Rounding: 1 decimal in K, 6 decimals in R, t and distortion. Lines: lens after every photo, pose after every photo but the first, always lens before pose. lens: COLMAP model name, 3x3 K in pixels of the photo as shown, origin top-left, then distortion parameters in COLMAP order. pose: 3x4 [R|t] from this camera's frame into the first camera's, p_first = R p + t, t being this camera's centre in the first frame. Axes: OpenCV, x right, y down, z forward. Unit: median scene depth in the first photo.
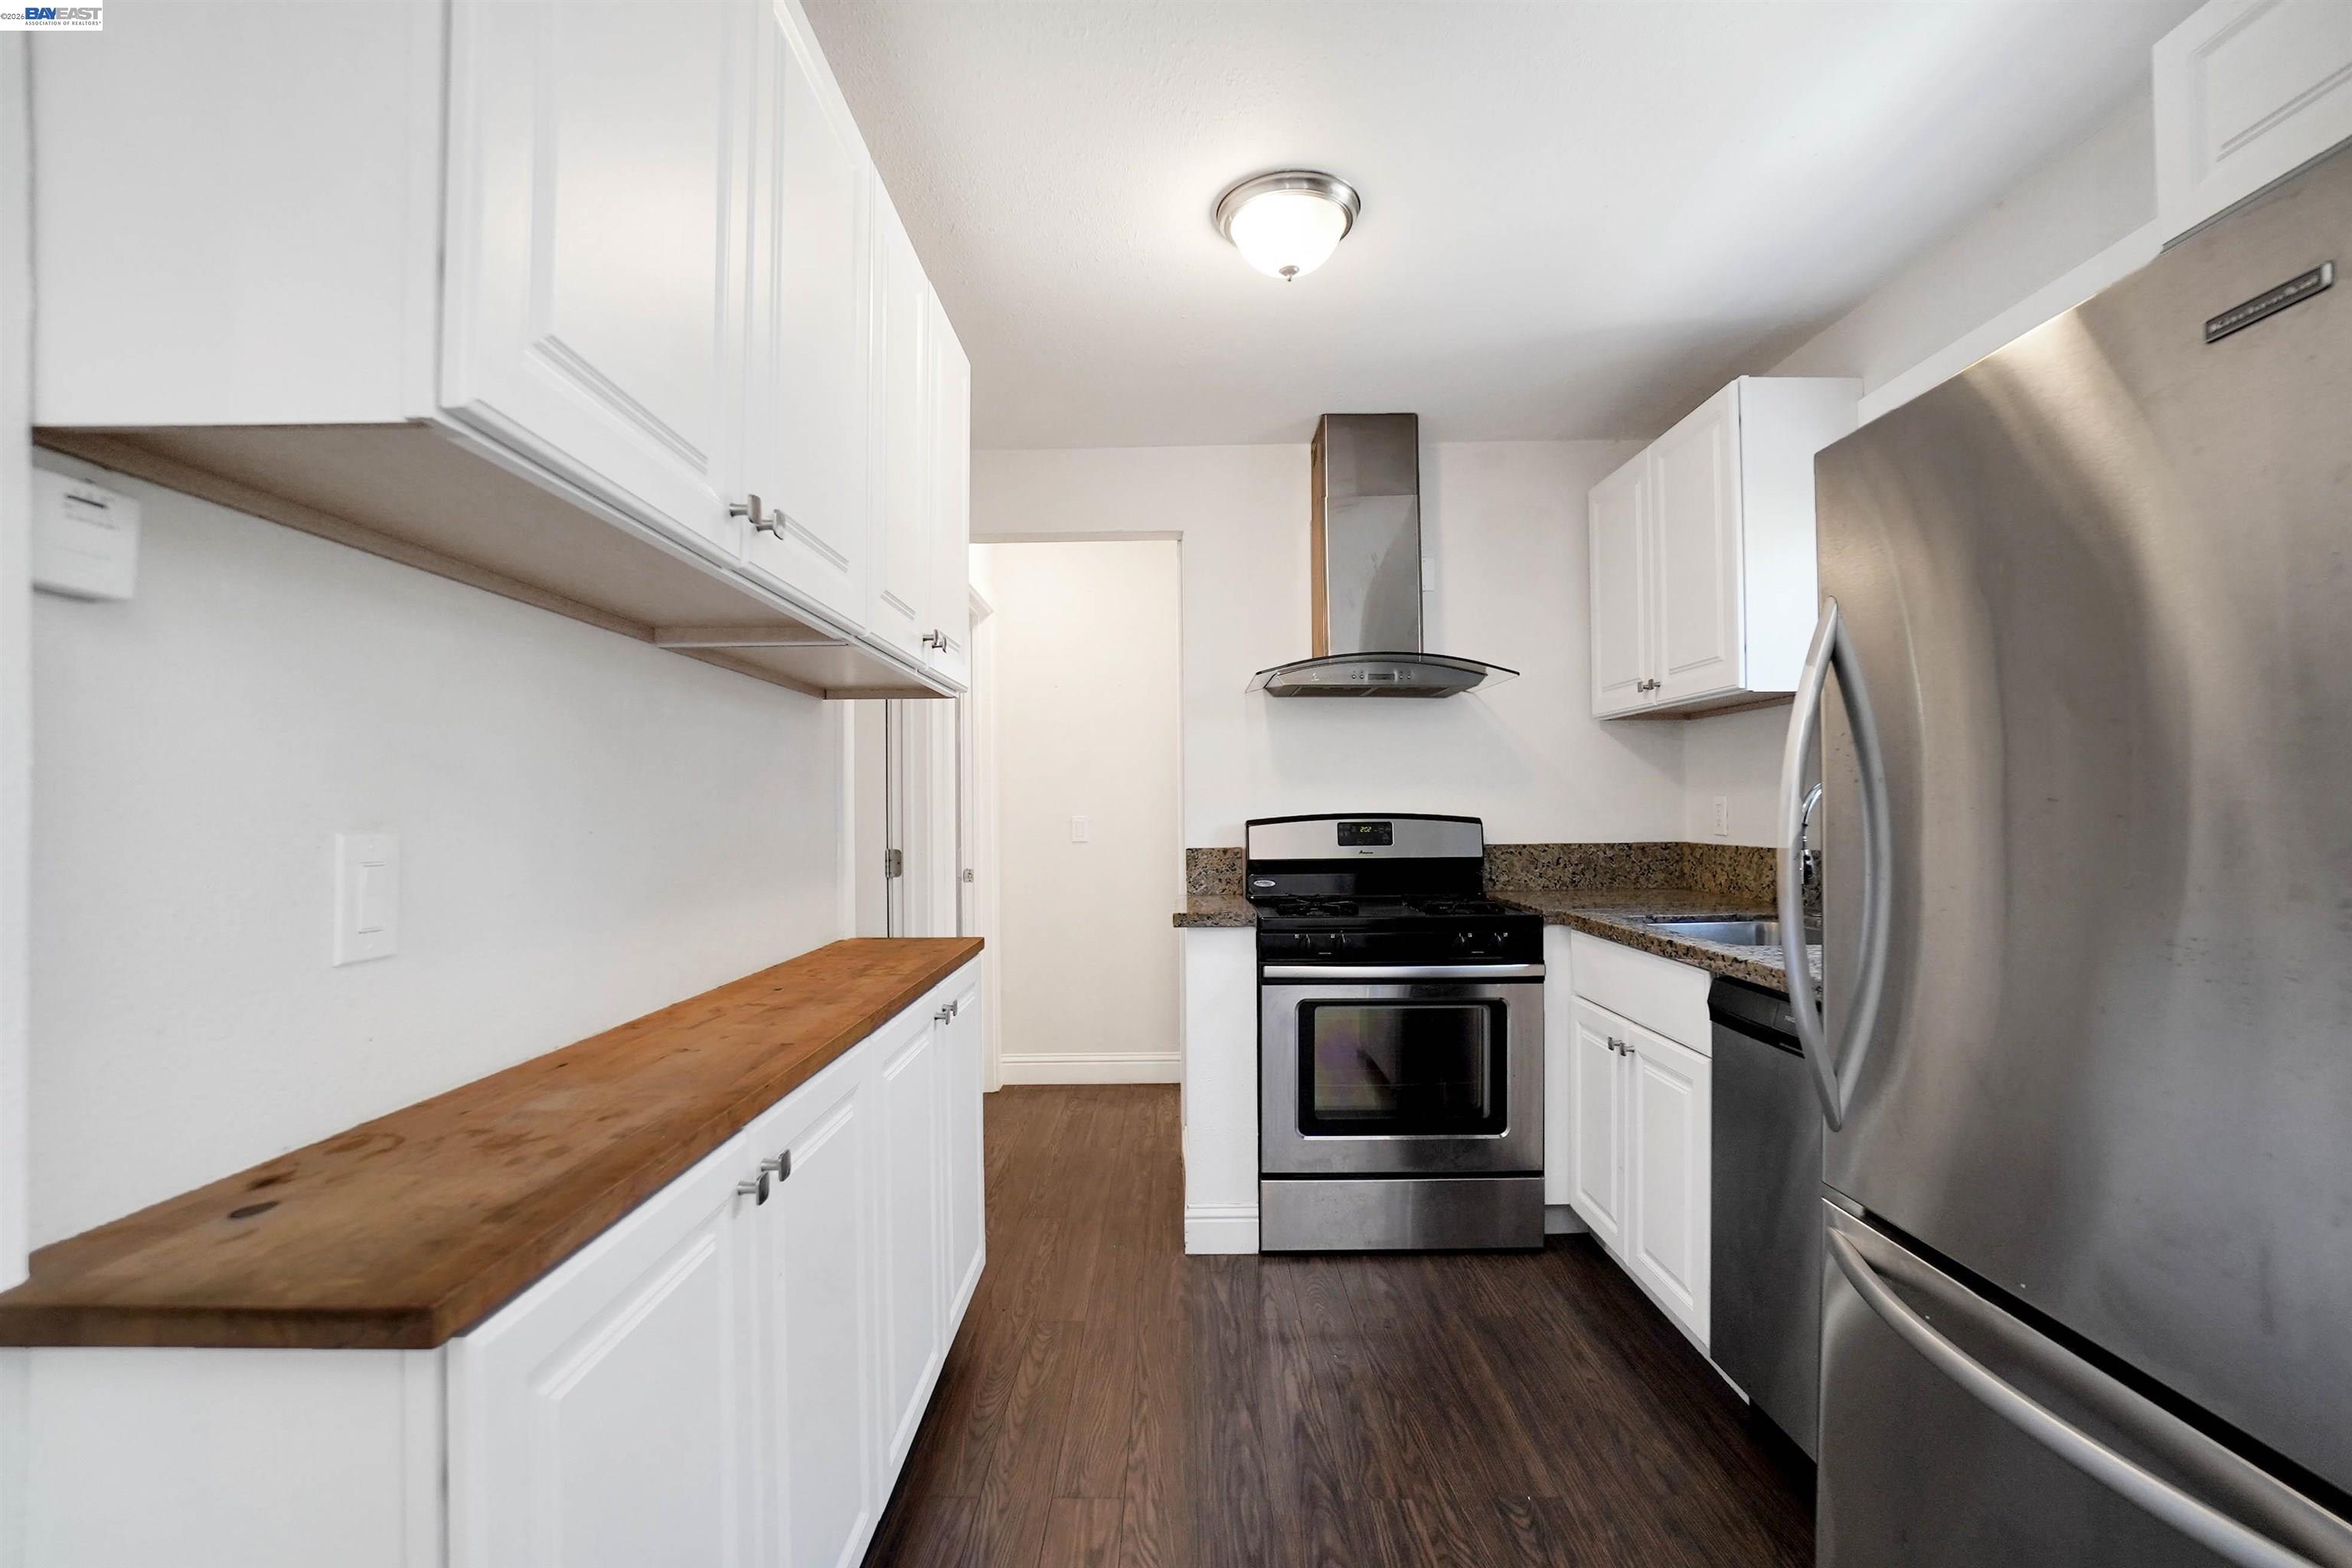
lens RADIAL K [[1069.0, 0, 1174.0], [0, 1069.0, 806.6], [0, 0, 1]] dist [-0.042368, 0.003577]
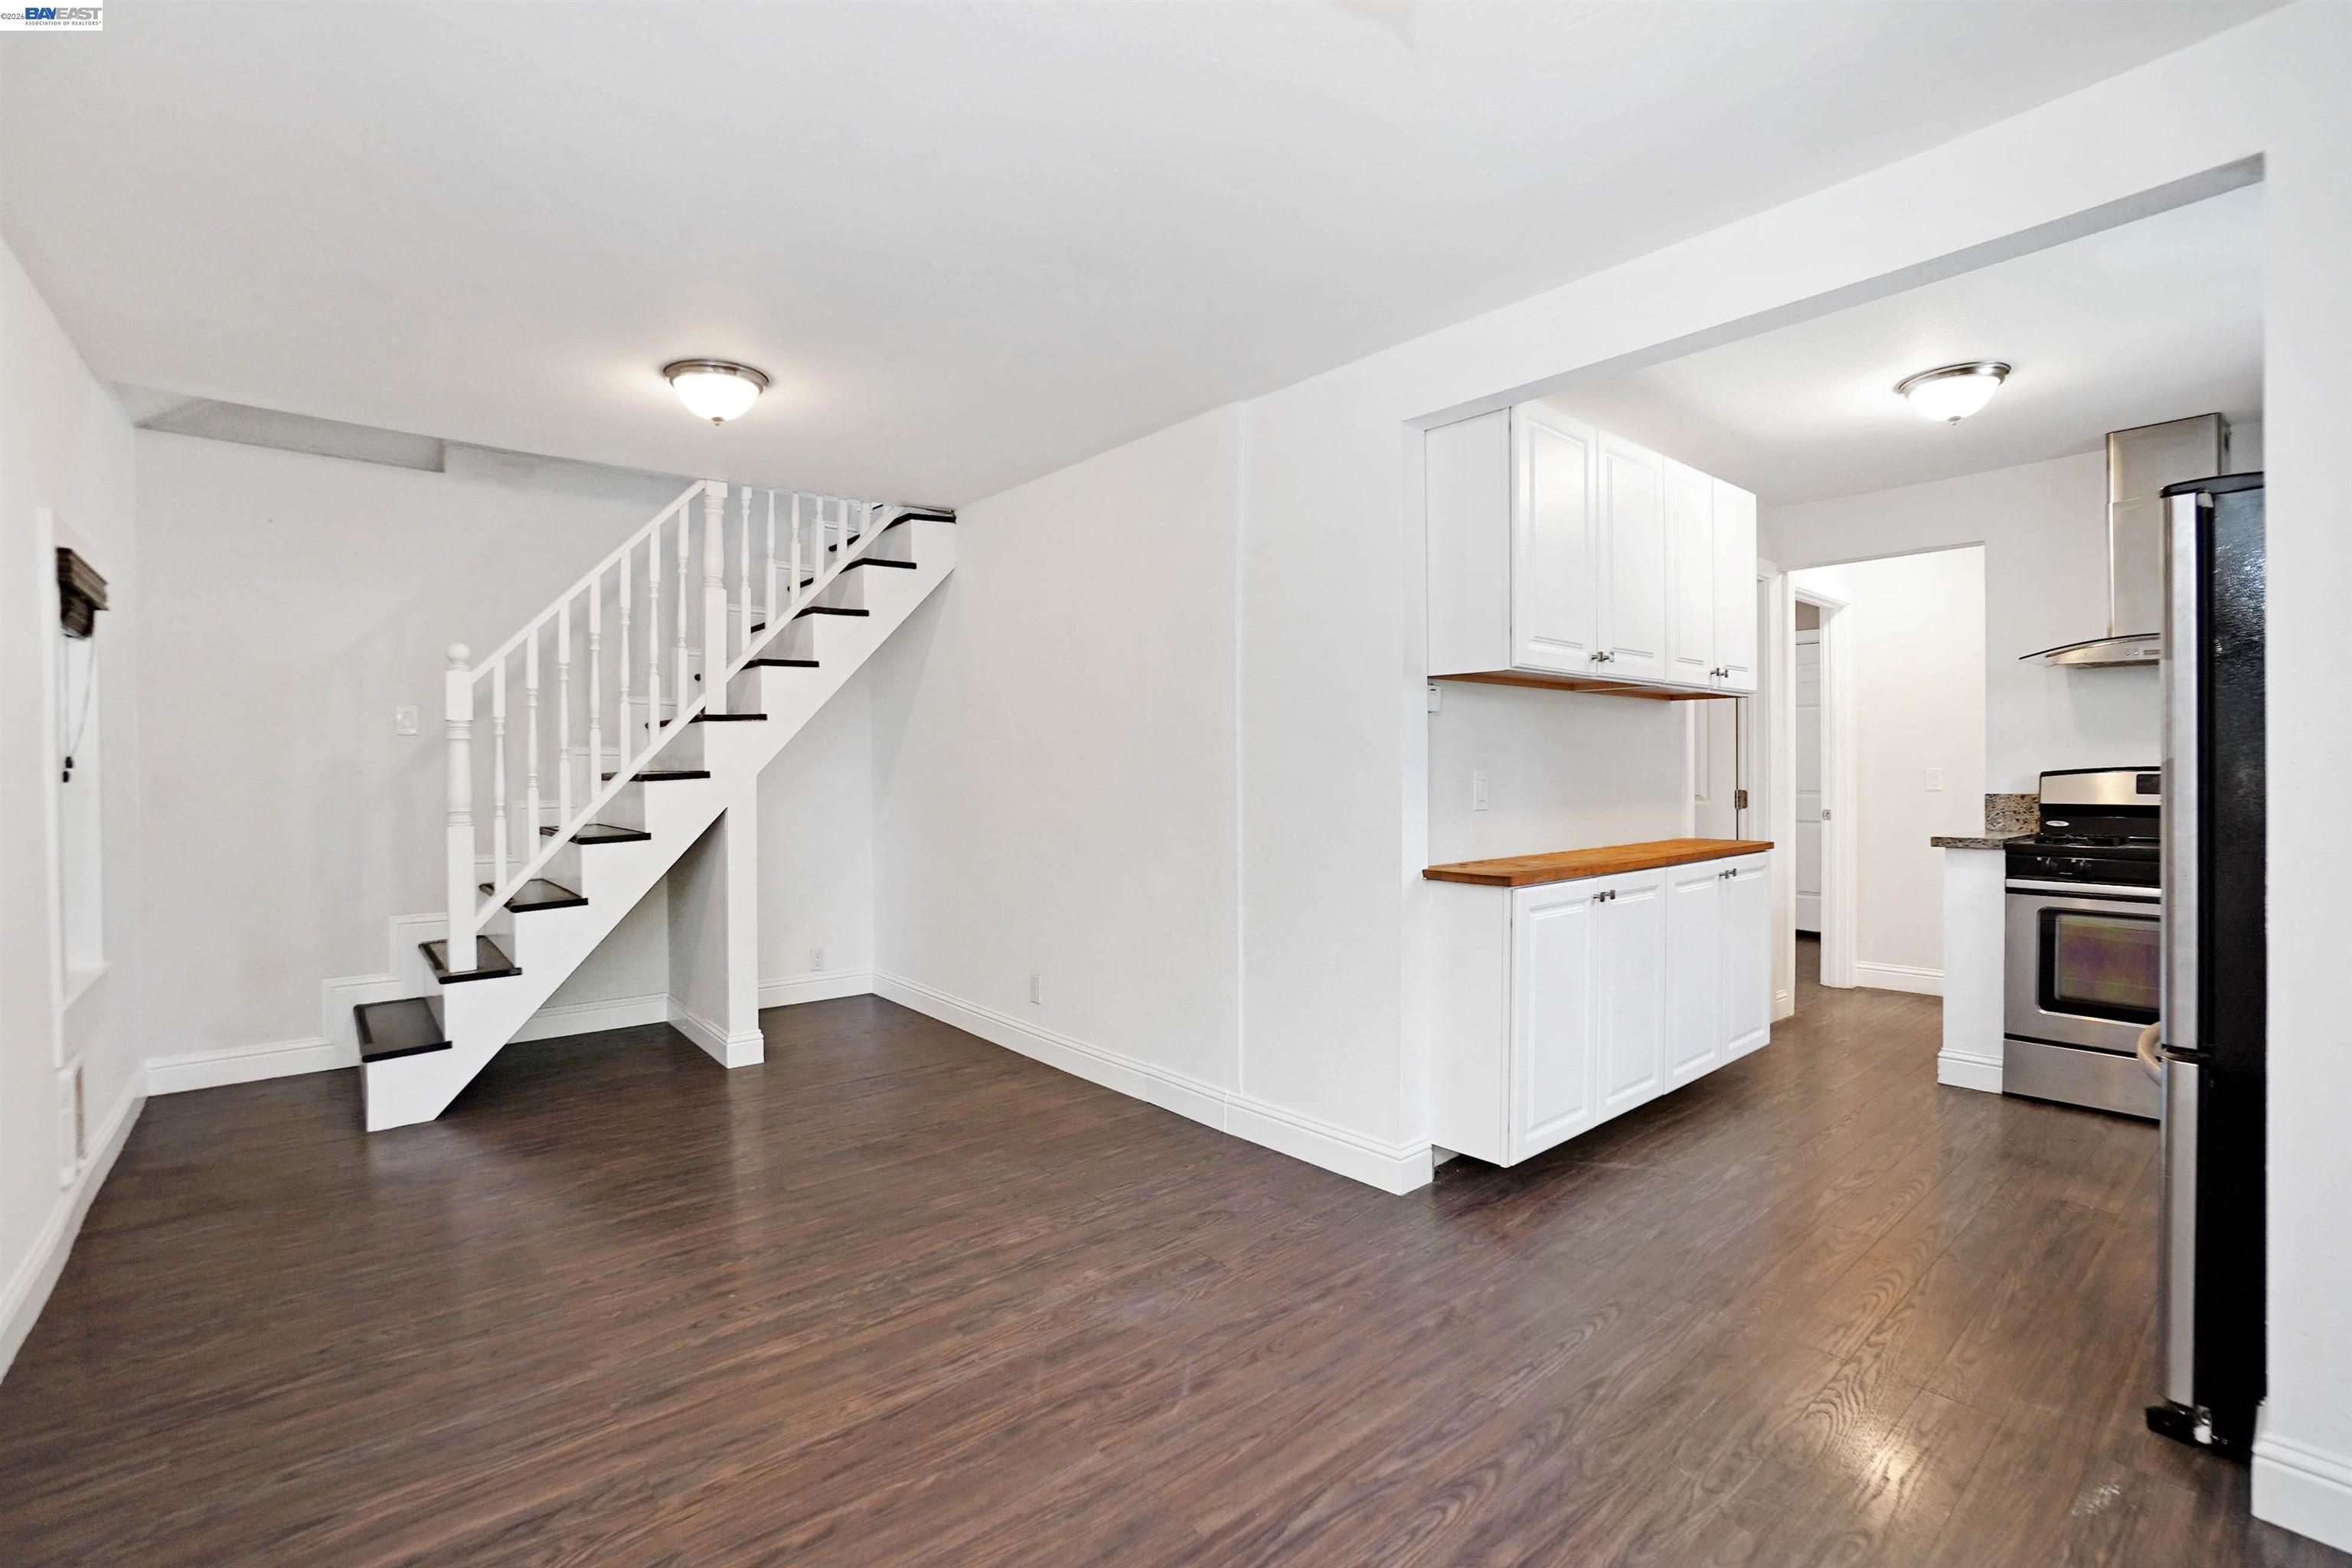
lens RADIAL K [[1069.0, 0, 1165.4], [0, 1069.0, 775.0], [0, 0, 1]] dist [-0.042368, 0.003577]
pose [[0.657219, 0.009606, -0.753639, 0.363350], [0.001966, 0.999894, 0.014459, -0.003694], [0.753697, -0.010984, 0.657130, -0.646666]]
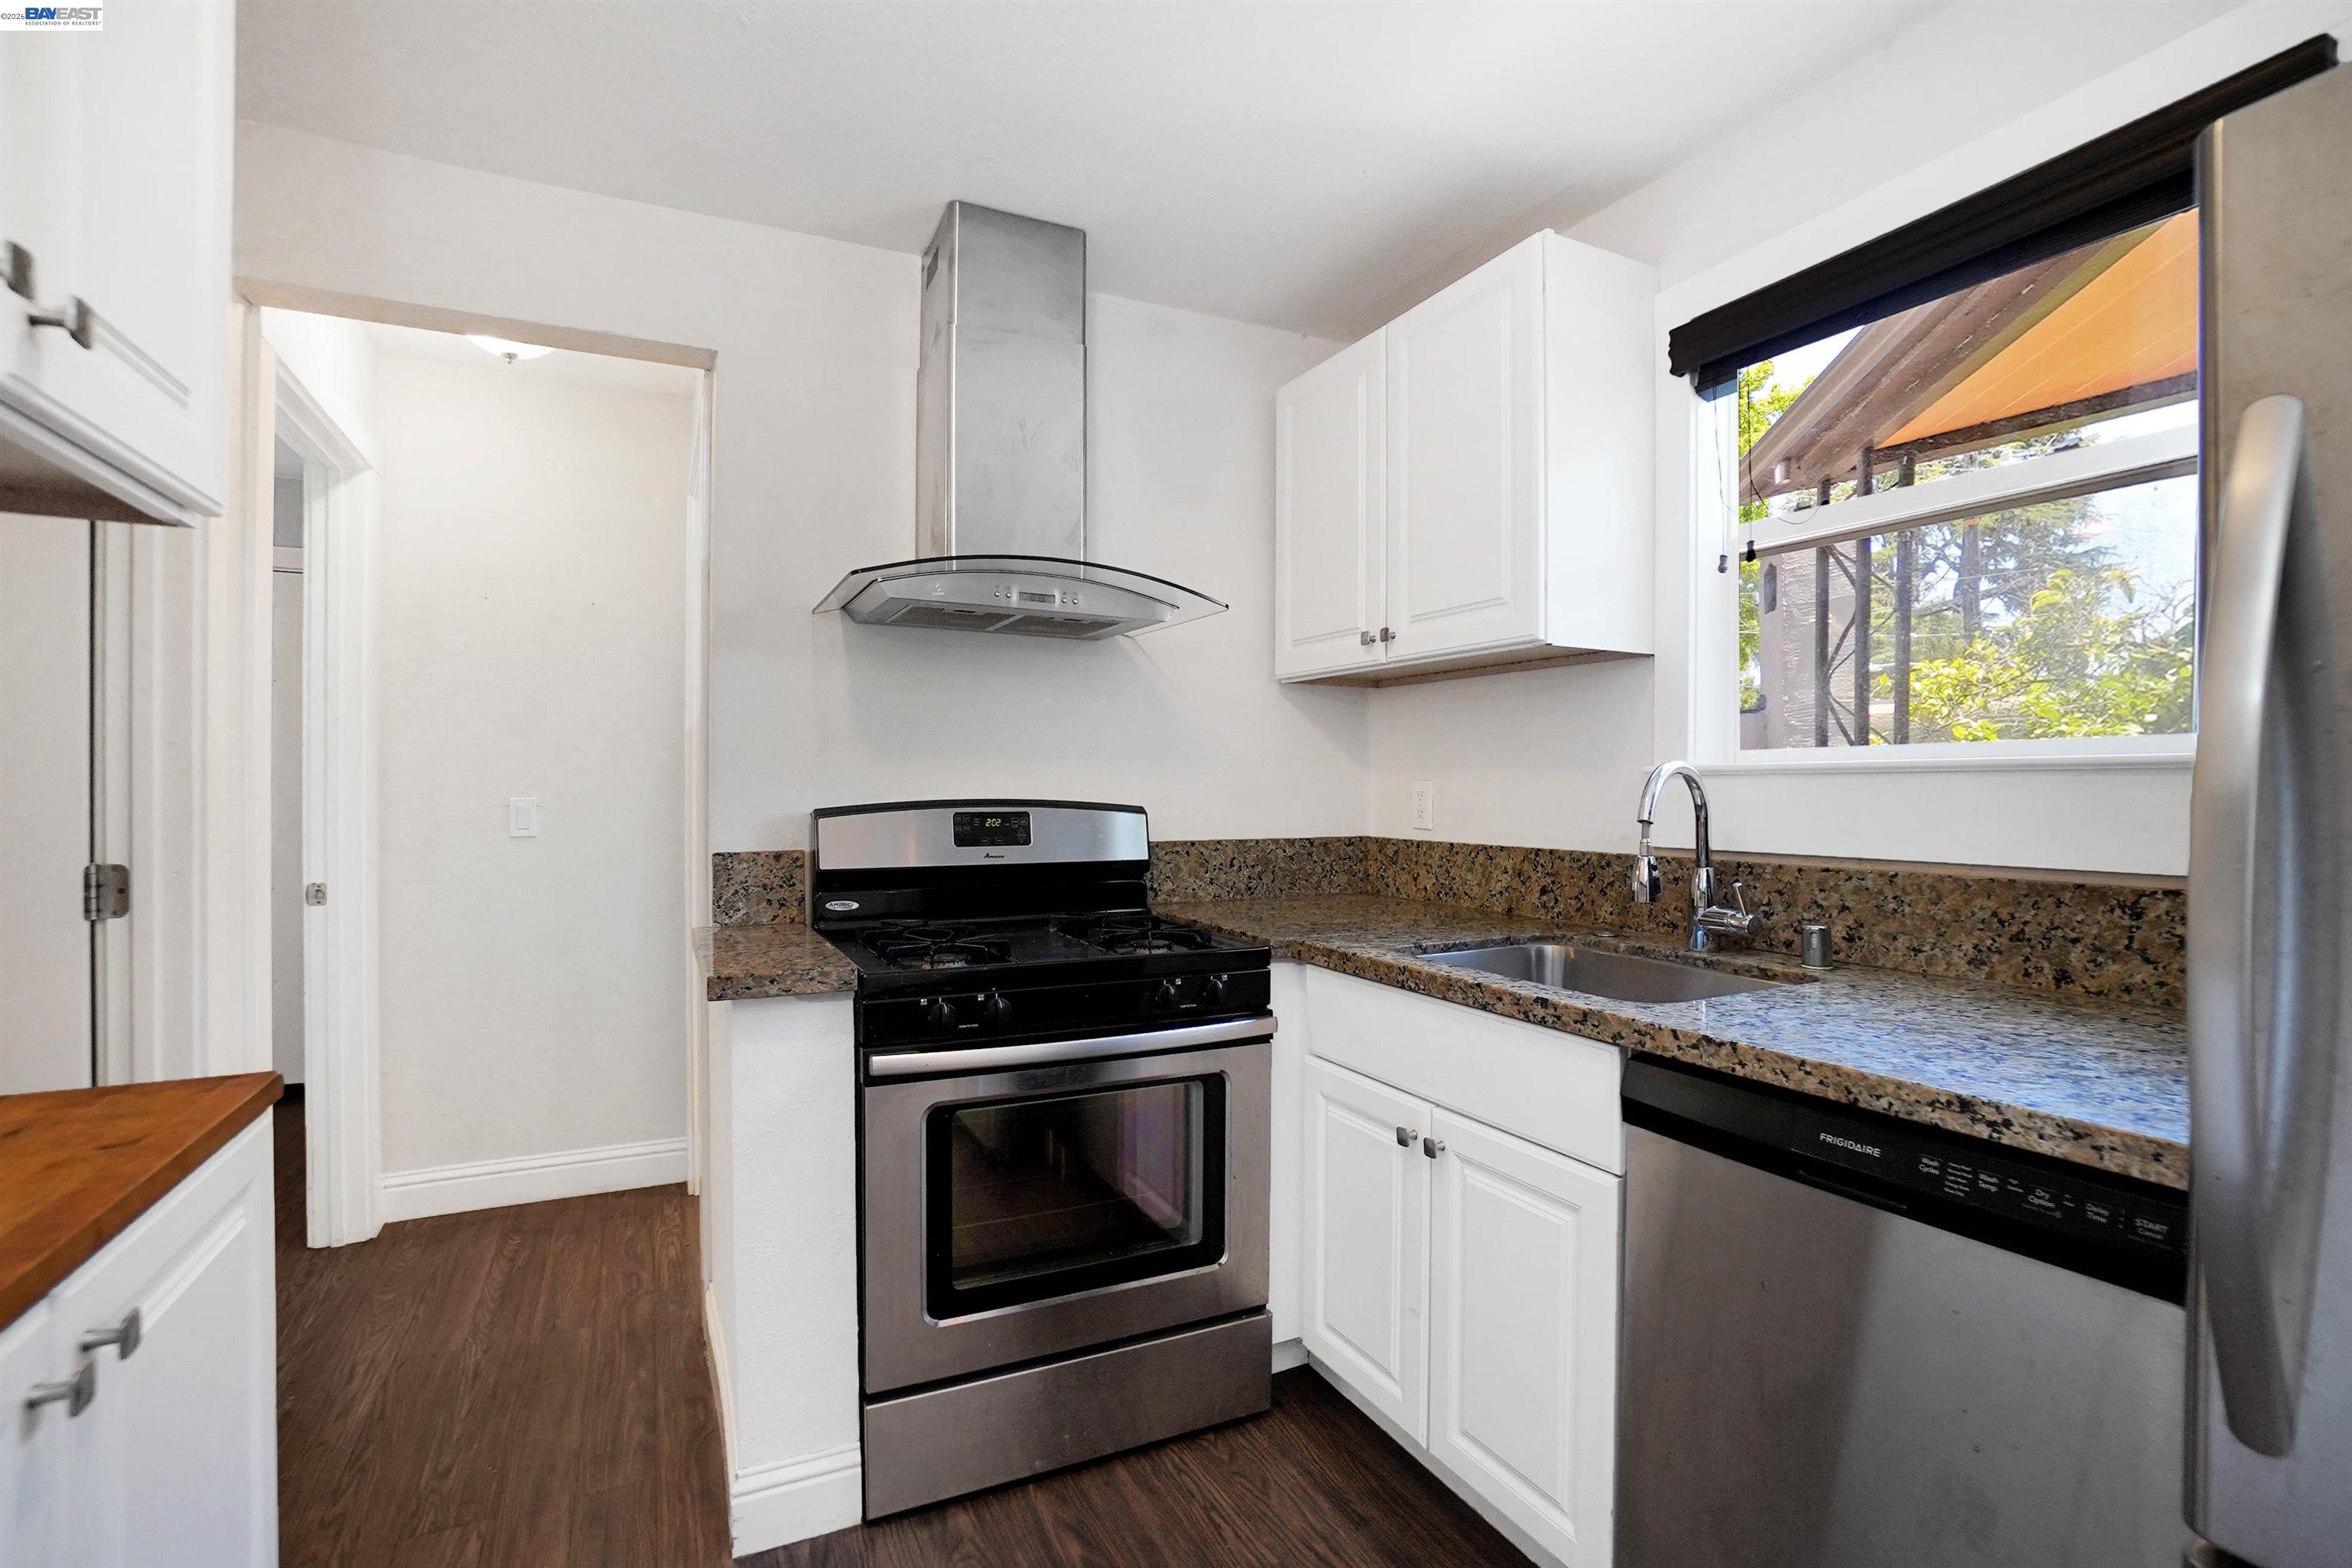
lens RADIAL K [[1069.0, 0, 1182.3], [0, 1069.0, 797.7], [0, 0, 1]] dist [-0.042368, 0.003577]
pose [[0.892843, 0.006734, 0.450318, -0.027726], [-0.011667, 0.999898, 0.008180, -0.002307], [-0.450217, -0.012558, 0.892831, 0.381960]]
